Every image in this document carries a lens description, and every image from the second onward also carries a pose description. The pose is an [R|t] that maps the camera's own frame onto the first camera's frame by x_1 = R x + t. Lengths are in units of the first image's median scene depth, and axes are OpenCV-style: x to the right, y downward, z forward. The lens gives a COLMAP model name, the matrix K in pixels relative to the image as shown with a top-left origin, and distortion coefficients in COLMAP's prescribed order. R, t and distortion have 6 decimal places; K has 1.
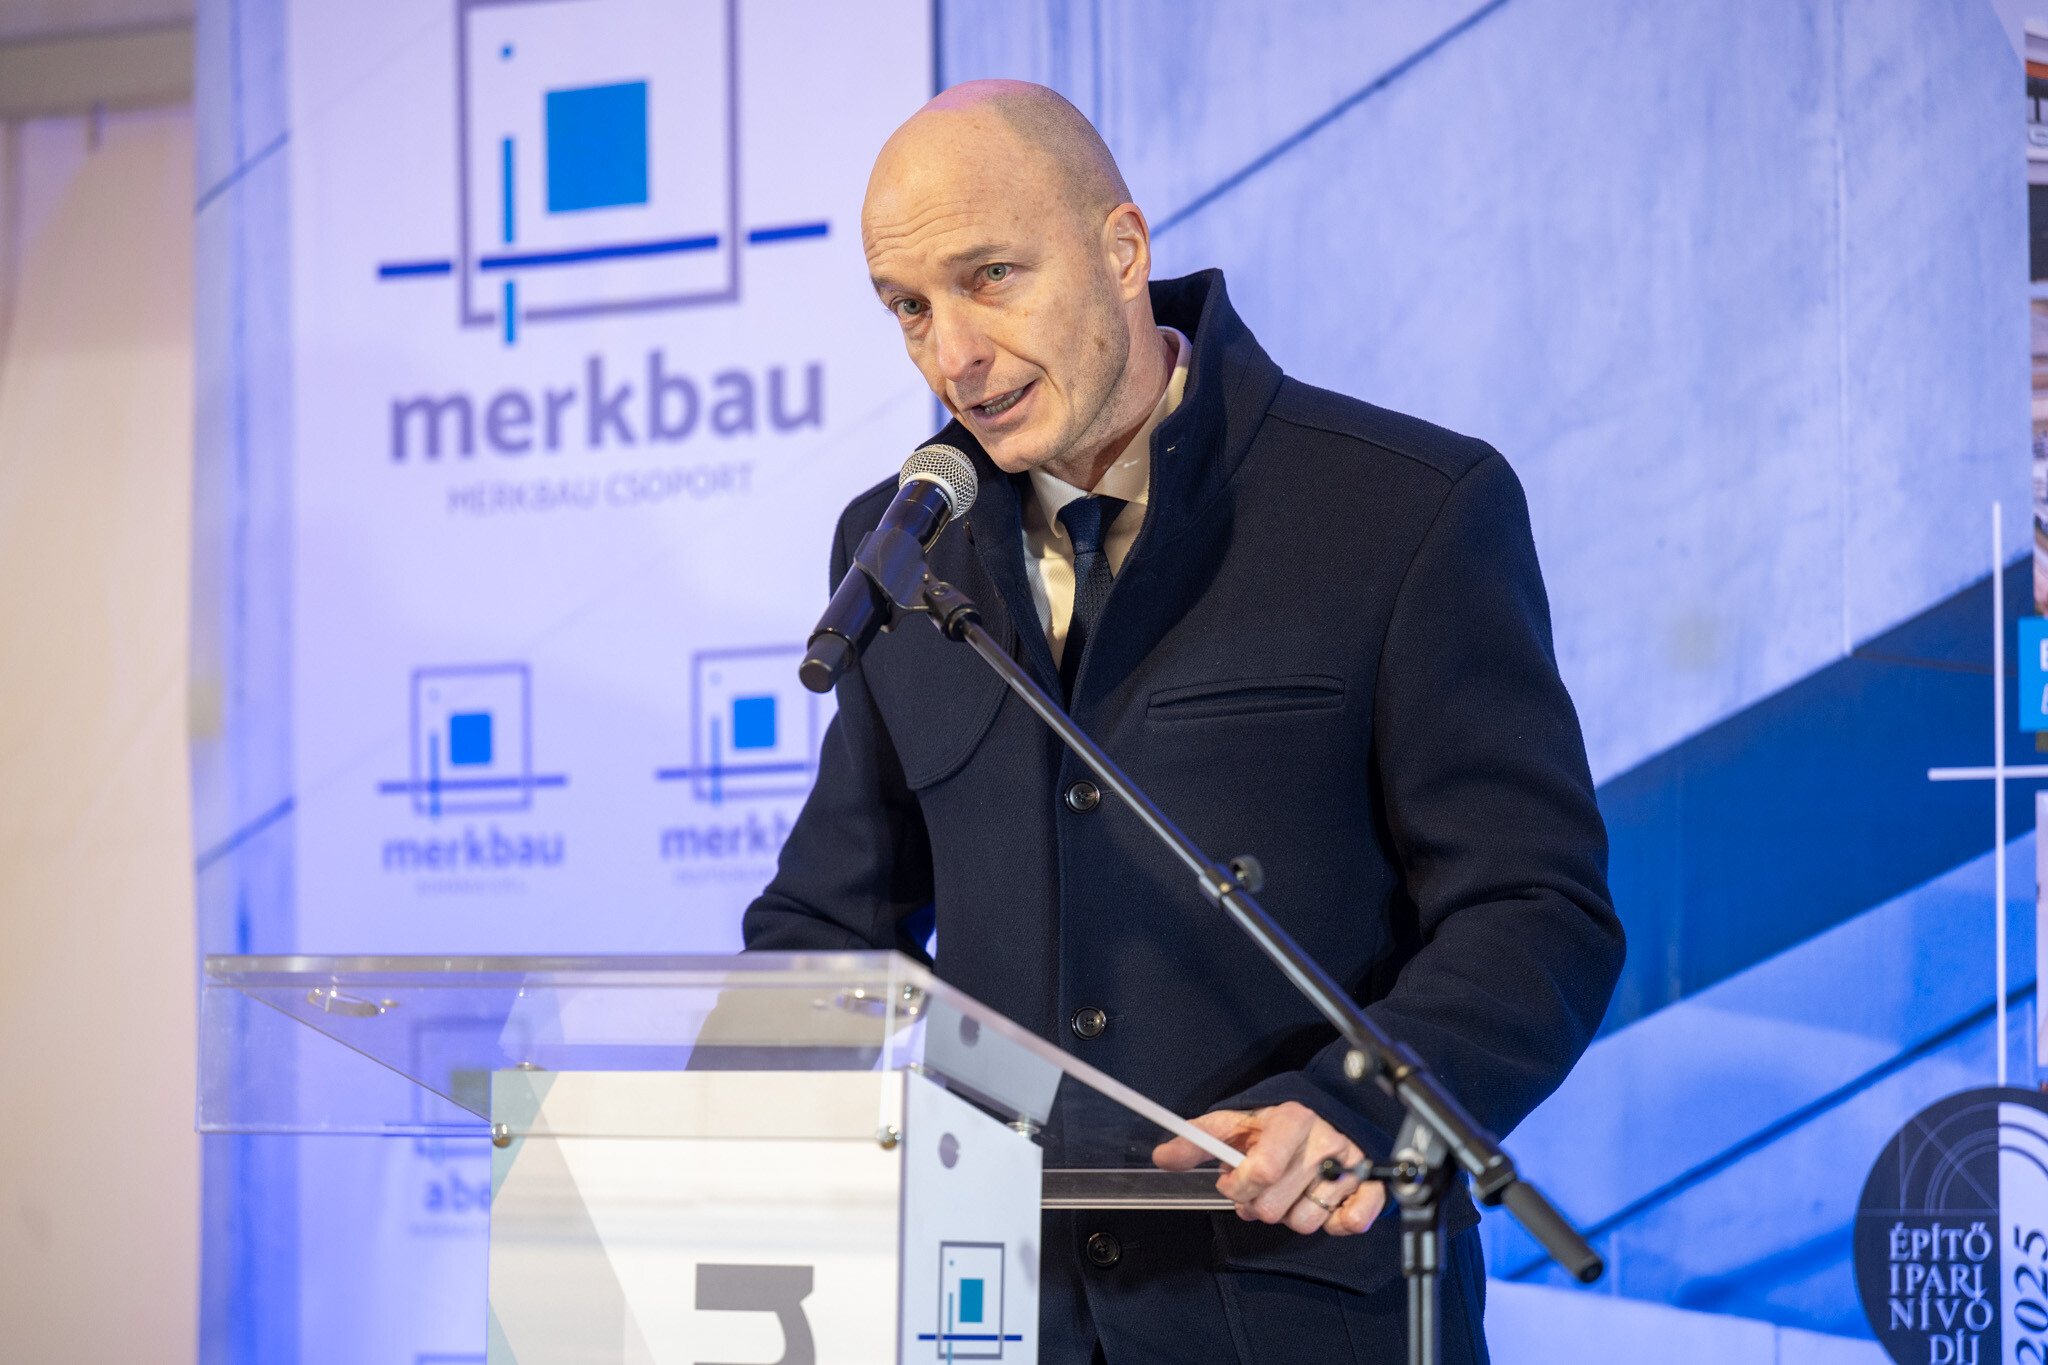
lens RADIAL K [[7217.1, 0, 1066.4], [0, 7217.1, 685.6], [0, 0, 1]] dist [-0.024701, 0.000000]
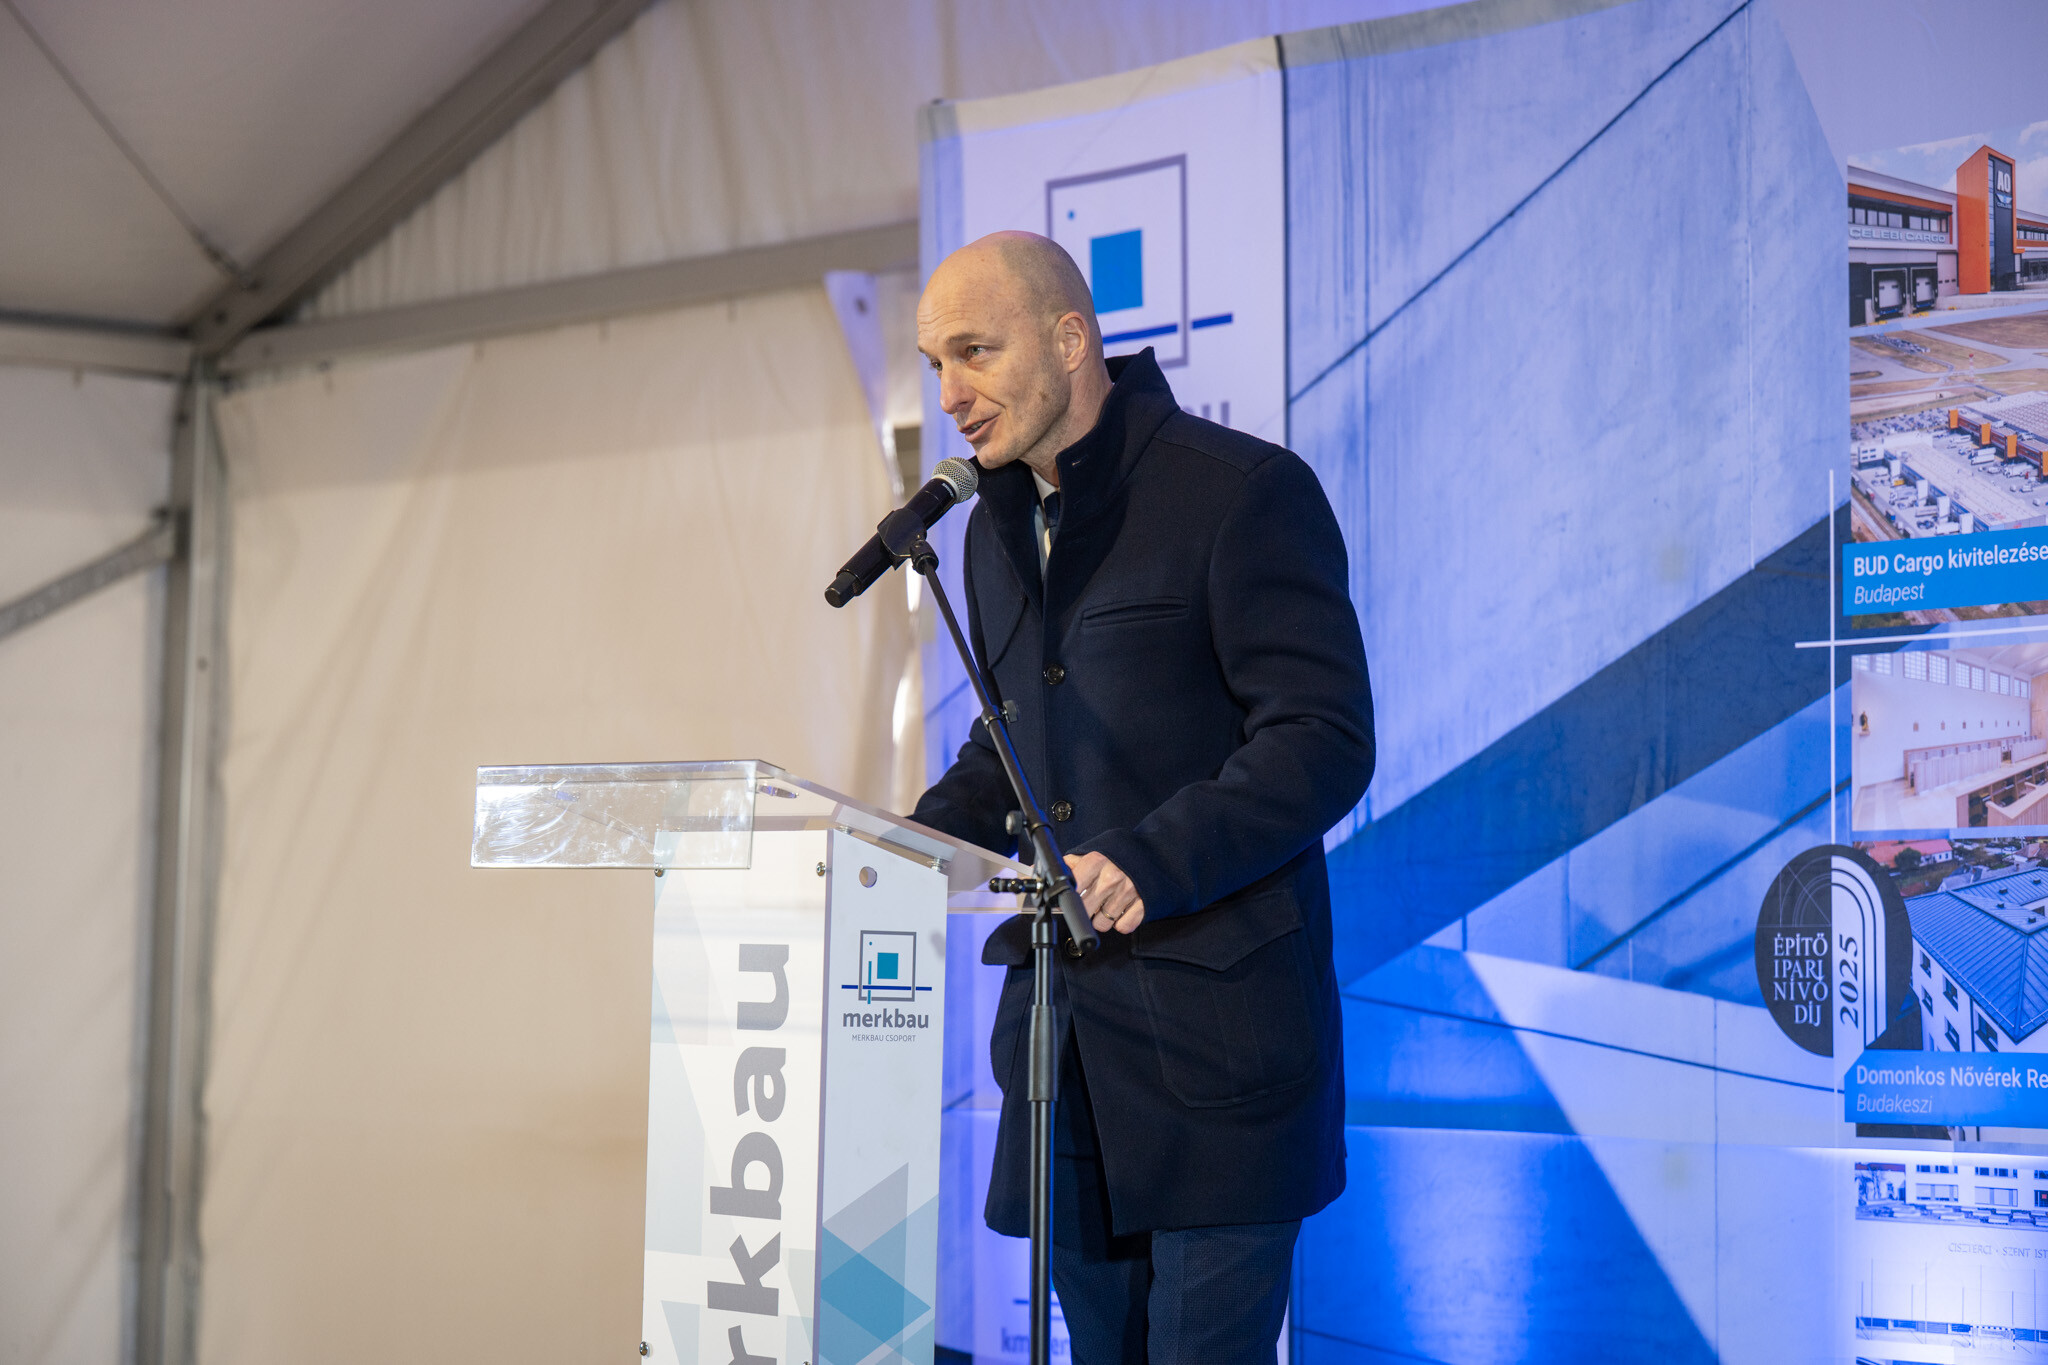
lens RADIAL K [[4978.4, 0, 1021.2], [0, 4978.4, 687.2], [0, 0, 1]] dist [0.001338, 0.000000]
pose [[0.945262, -0.014685, -0.325981, 0.308504], [0.019587, 0.999739, 0.011763, 0.005381], [0.325723, -0.017504, 0.945303, -0.070191]]
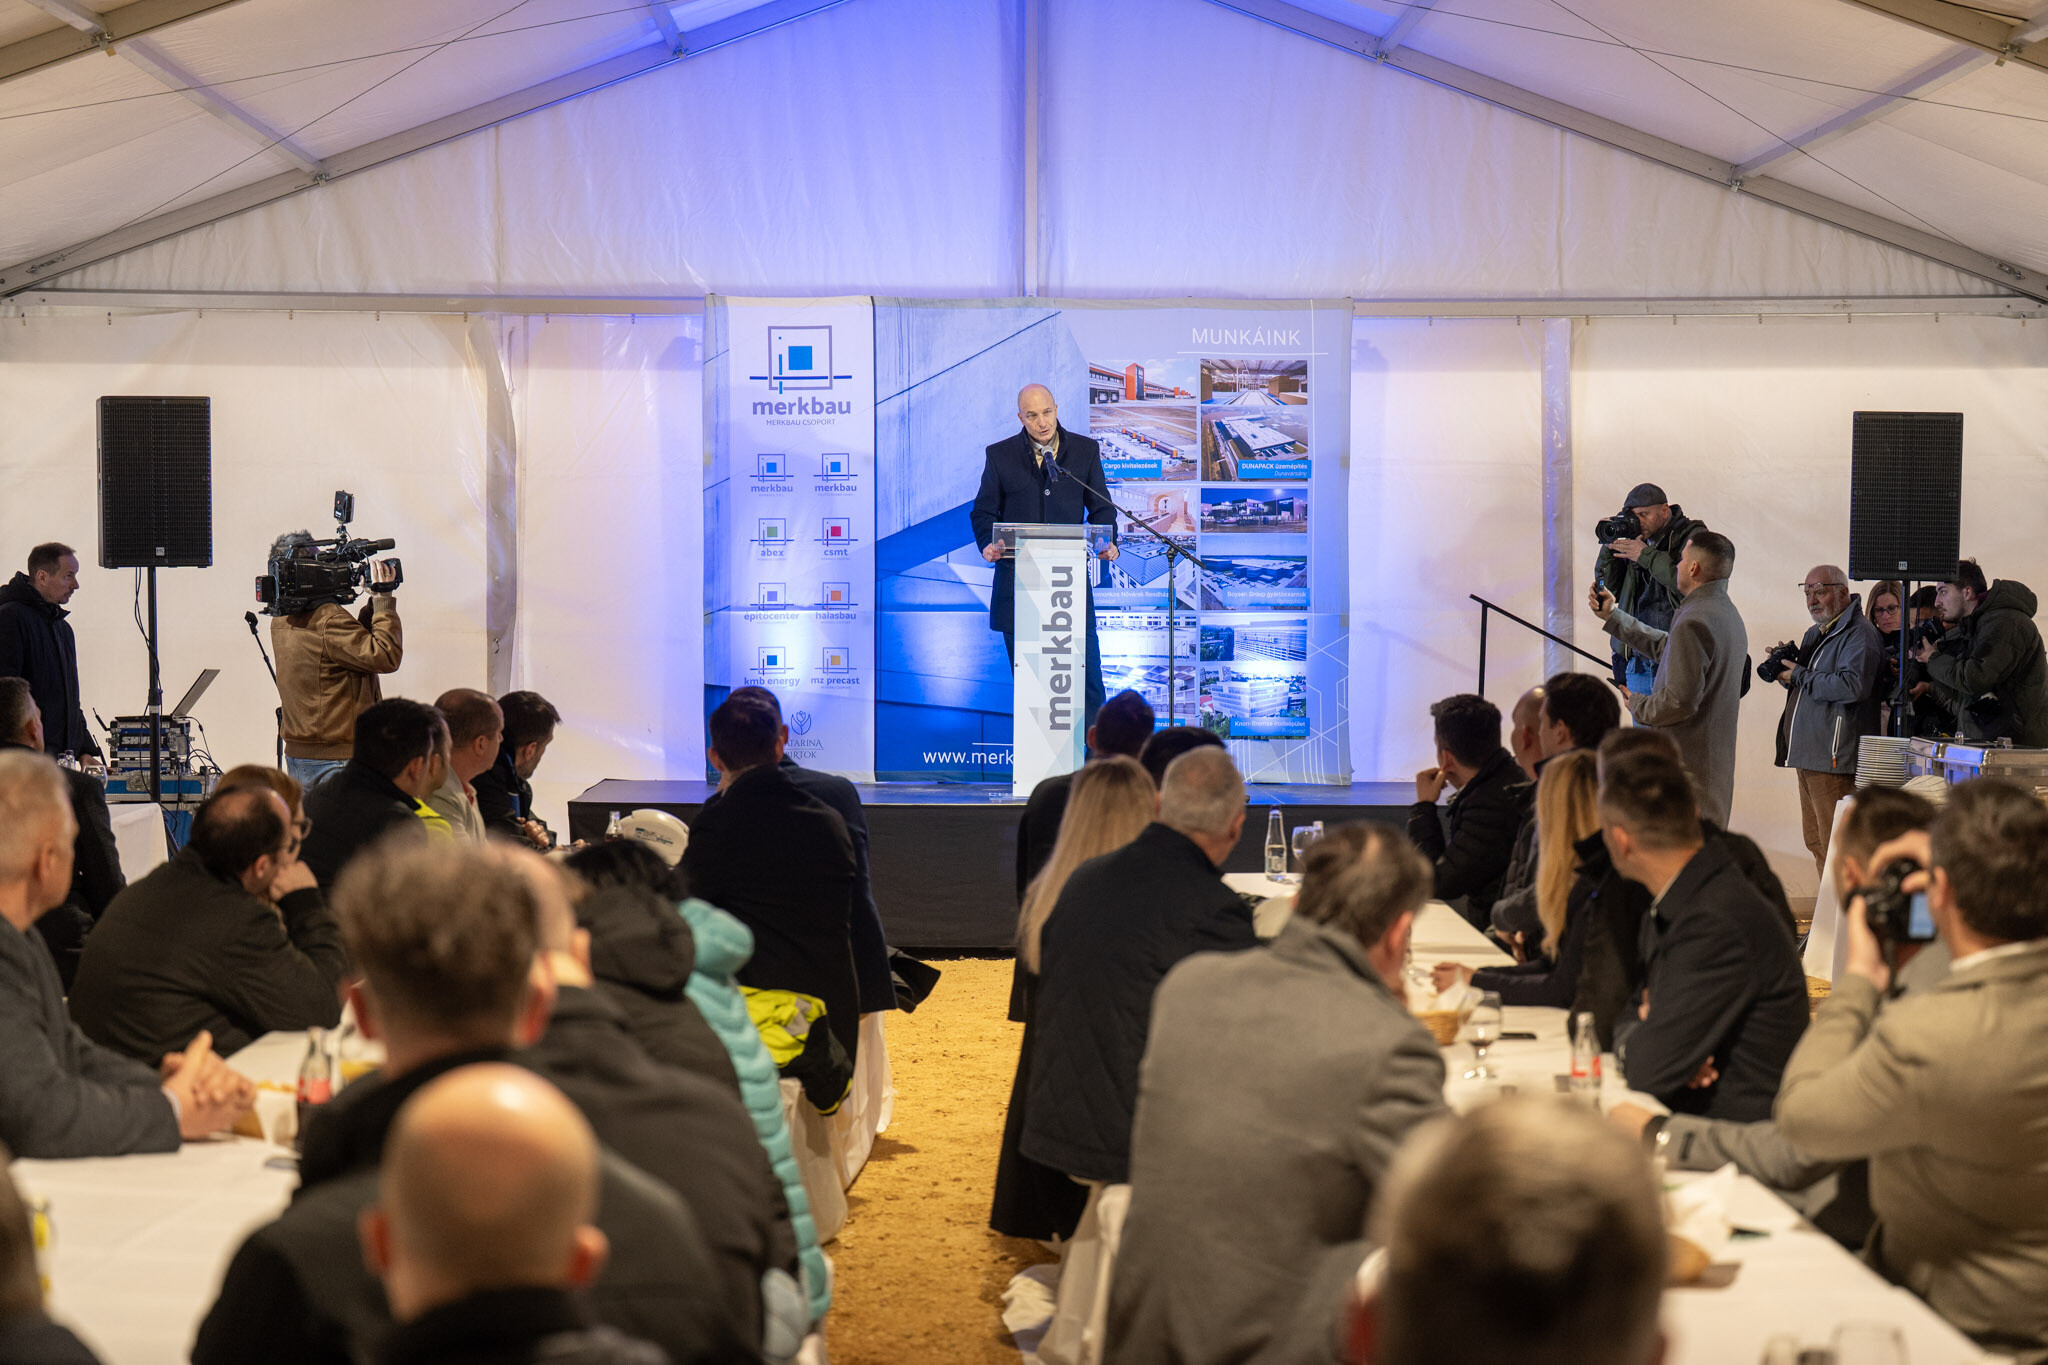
lens RADIAL K [[4108.3, 0, 1030.2], [0, 4108.3, 672.6], [0, 0, 1]] dist [0.076891, 0.000000]
pose [[0.829800, -0.018231, 0.557764, -1.815490], [-0.042737, 0.994455, 0.096085, -0.158972], [-0.556423, -0.103568, 0.824419, -1.821522]]
